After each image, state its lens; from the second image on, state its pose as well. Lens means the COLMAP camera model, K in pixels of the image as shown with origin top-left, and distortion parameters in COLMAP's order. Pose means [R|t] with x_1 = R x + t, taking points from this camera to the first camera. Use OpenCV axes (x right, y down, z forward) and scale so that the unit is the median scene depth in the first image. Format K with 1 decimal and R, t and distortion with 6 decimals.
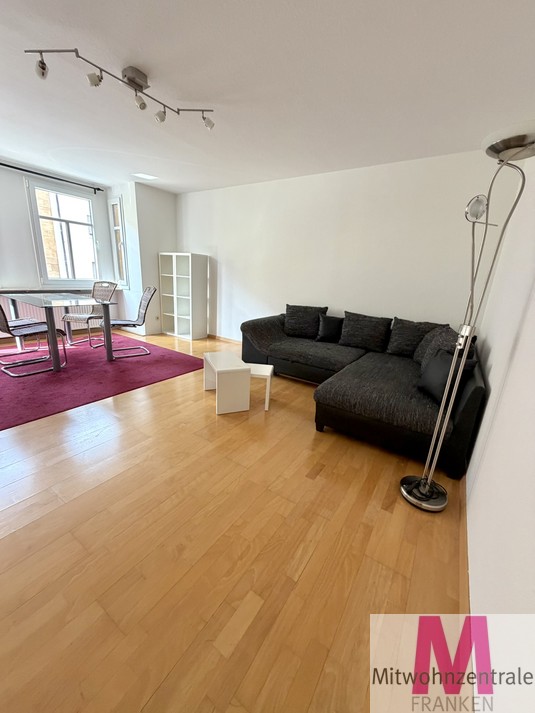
lens RADIAL K [[284.9, 0, 268.2], [0, 284.9, 354.3], [0, 0, 1]] dist [0.000067, -0.000197]
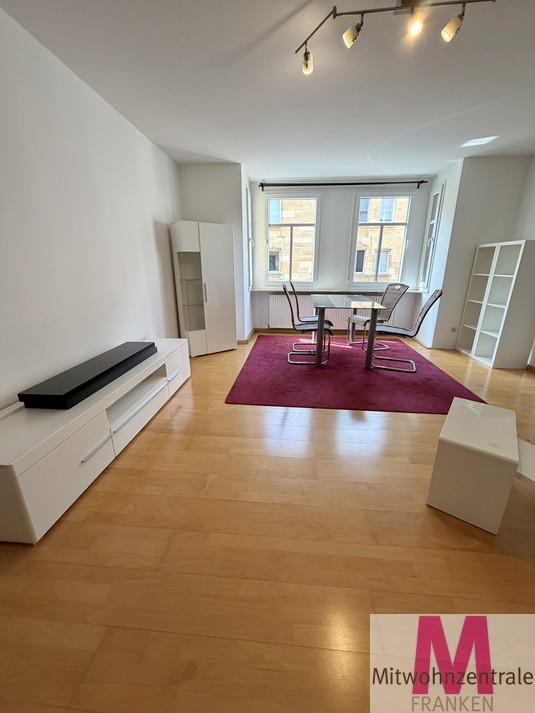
lens RADIAL K [[284.9, 0, 268.2], [0, 284.9, 354.3], [0, 0, 1]] dist [0.000067, -0.000197]
pose [[0.478983, 0.208138, -0.852792, 0.089248], [-0.212391, 0.970098, 0.117476, -0.078315], [0.851742, 0.124856, 0.508867, 0.299018]]
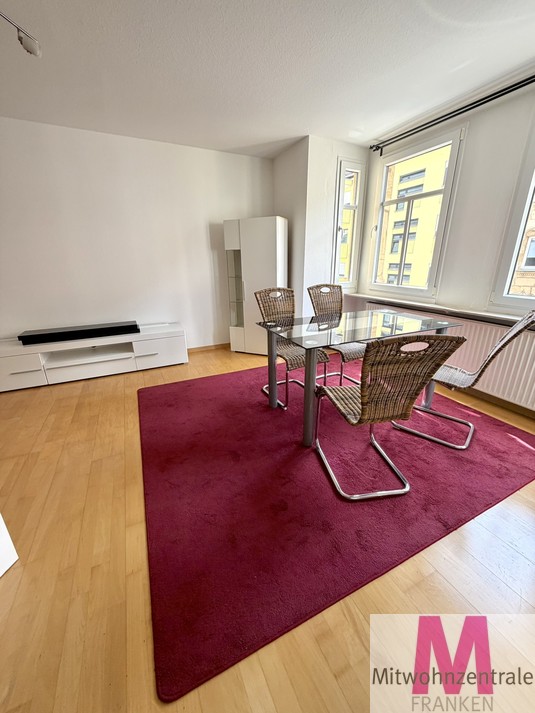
lens RADIAL K [[284.9, 0, 268.2], [0, 284.9, 354.3], [0, 0, 1]] dist [0.000067, -0.000197]
pose [[-0.505999, 0.220225, -0.833946, -0.129311], [-0.255768, 0.885060, 0.388911, -0.386657], [0.823740, 0.410085, -0.391513, 1.314310]]
